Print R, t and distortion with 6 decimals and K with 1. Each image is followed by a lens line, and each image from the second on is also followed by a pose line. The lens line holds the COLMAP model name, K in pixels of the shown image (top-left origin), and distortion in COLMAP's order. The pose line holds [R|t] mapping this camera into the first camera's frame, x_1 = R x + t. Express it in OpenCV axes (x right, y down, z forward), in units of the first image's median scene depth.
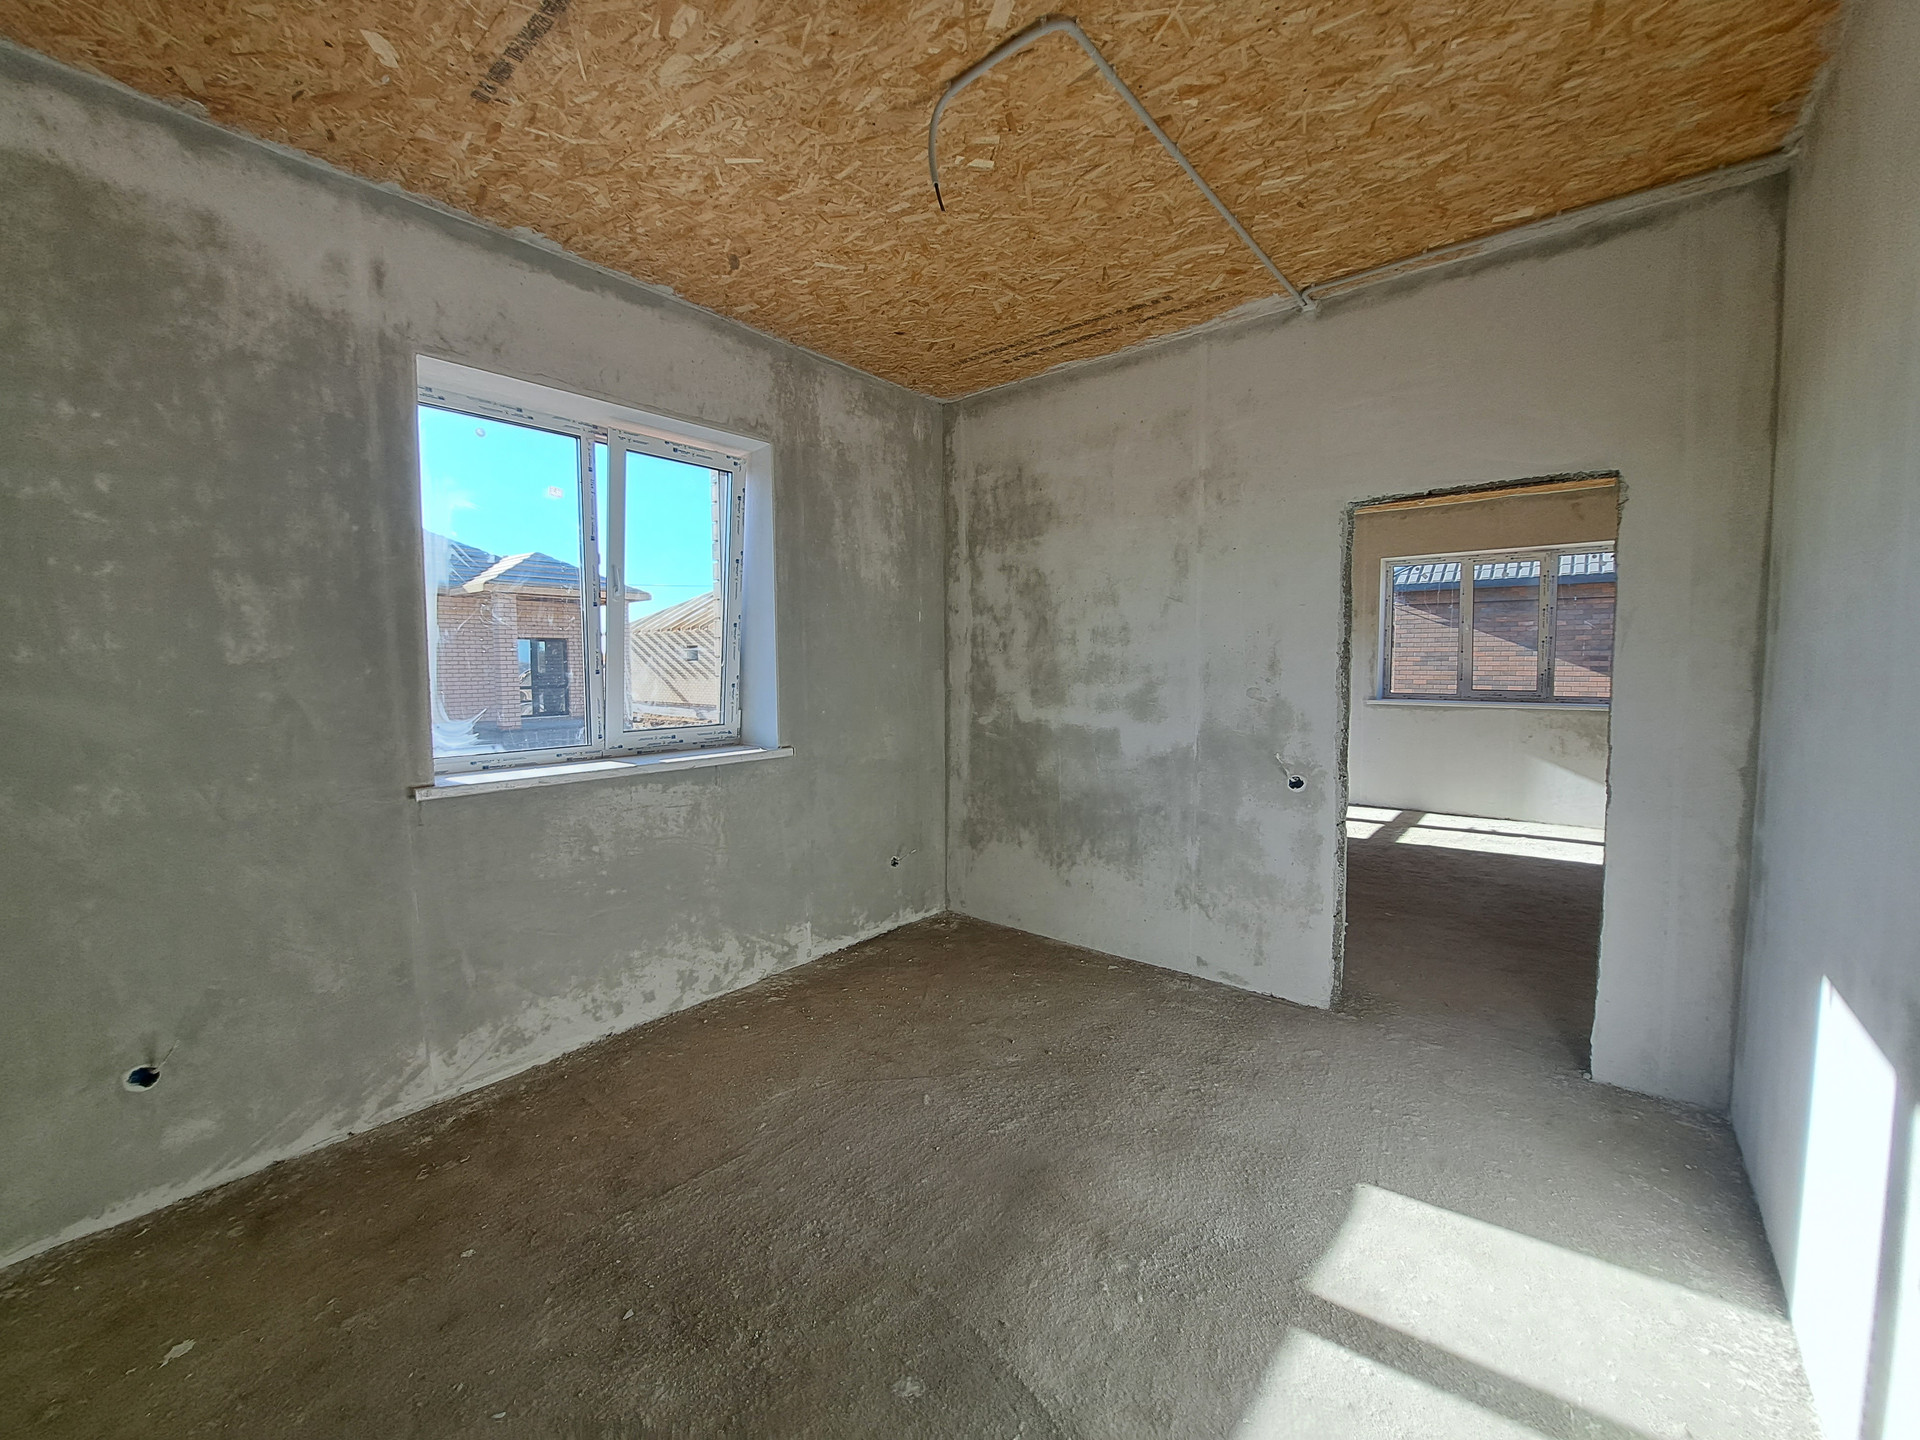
lens RADIAL K [[764.4, 0, 948.2], [0, 764.4, 716.8], [0, 0, 1]] dist [-0.014127, -0.000574]
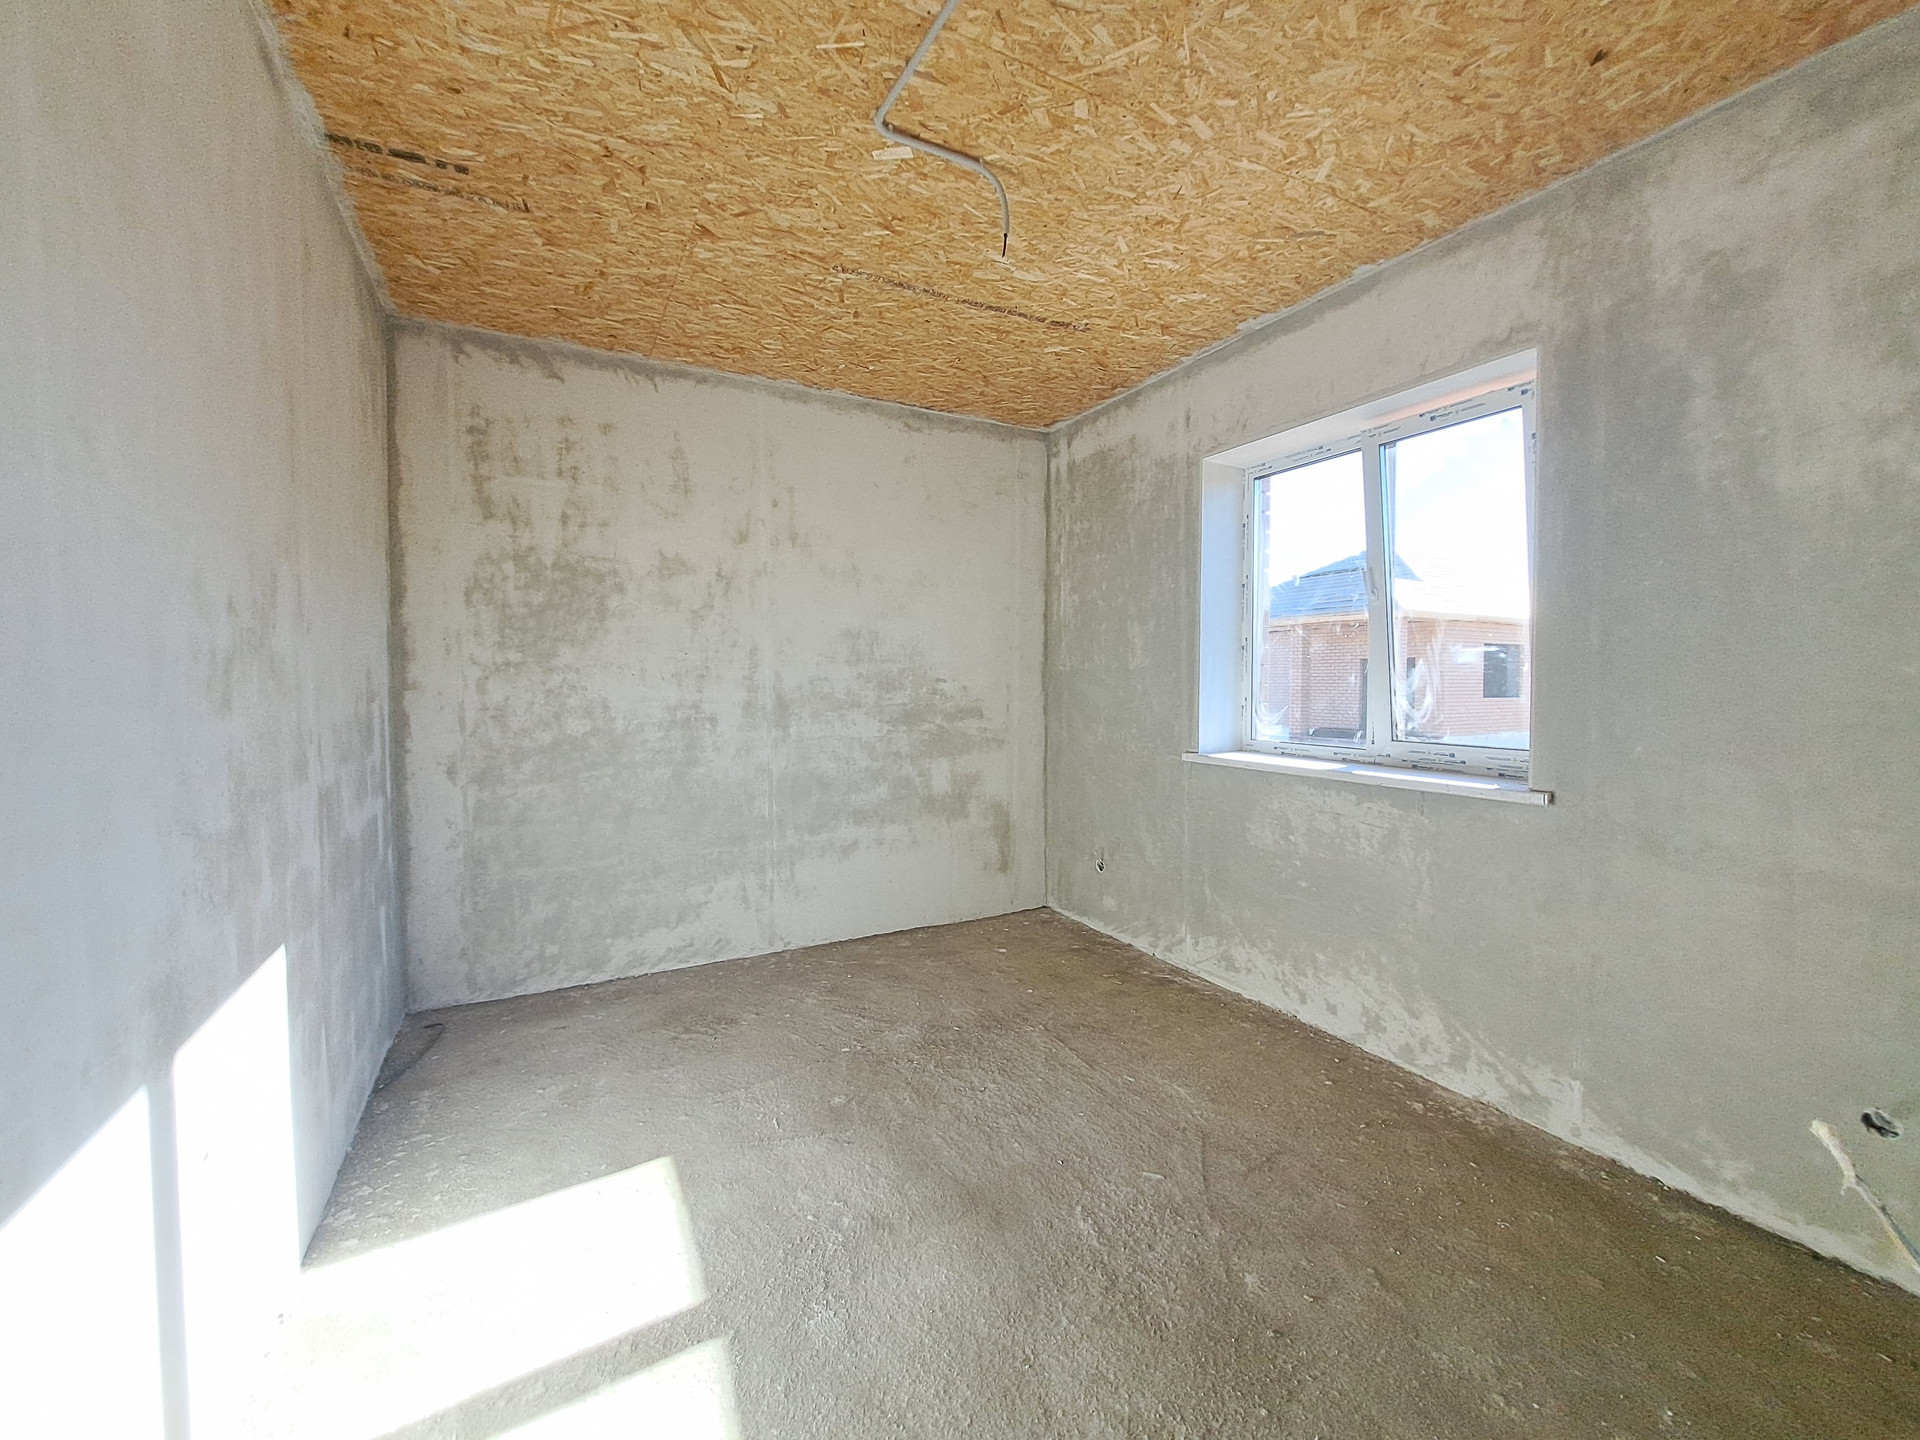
lens RADIAL K [[764.4, 0, 948.2], [0, 764.4, 716.8], [0, 0, 1]] dist [-0.014127, -0.000574]
pose [[-0.374233, 0.050296, -0.925970, 0.754429], [-0.063675, 0.994778, 0.079768, -0.057522], [0.925146, 0.088813, -0.369076, 0.971521]]
